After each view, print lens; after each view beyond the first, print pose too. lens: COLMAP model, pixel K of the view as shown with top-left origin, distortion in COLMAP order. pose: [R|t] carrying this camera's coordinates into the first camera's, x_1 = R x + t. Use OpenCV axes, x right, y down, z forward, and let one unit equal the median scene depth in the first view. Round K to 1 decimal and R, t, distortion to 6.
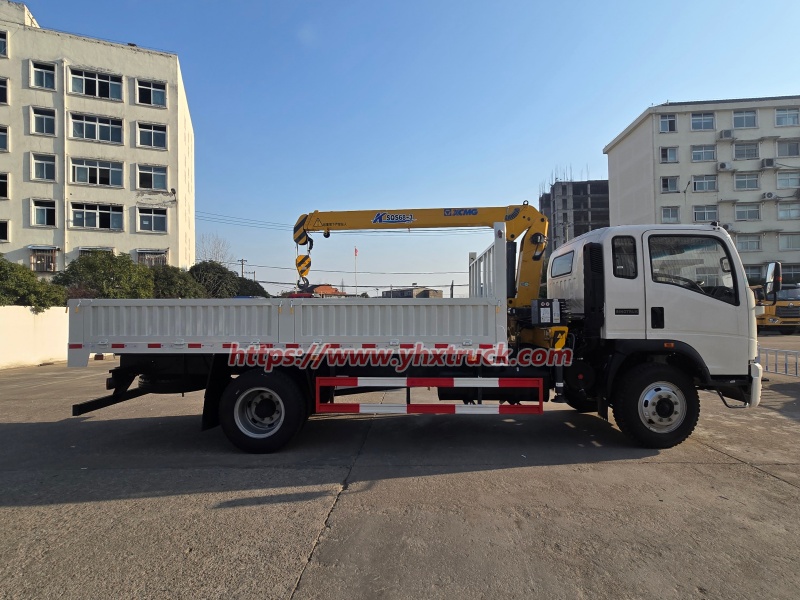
lens RADIAL K [[425.7, 0, 396.6], [0, 425.7, 301.9], [0, 0, 1]] dist [0.008840, 0.007835]
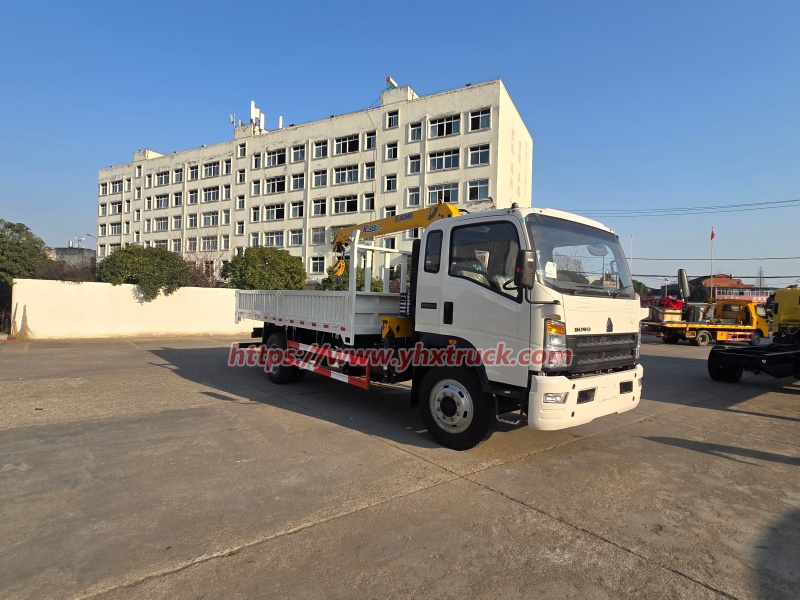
lens RADIAL K [[425.7, 0, 394.8], [0, 425.7, 297.8], [0, 0, 1]] dist [0.008840, 0.007835]
pose [[0.652061, 0.021099, -0.757873, 0.188504], [-0.015544, 0.999775, 0.014460, -0.001423], [0.758007, 0.002352, 0.652242, 0.041393]]
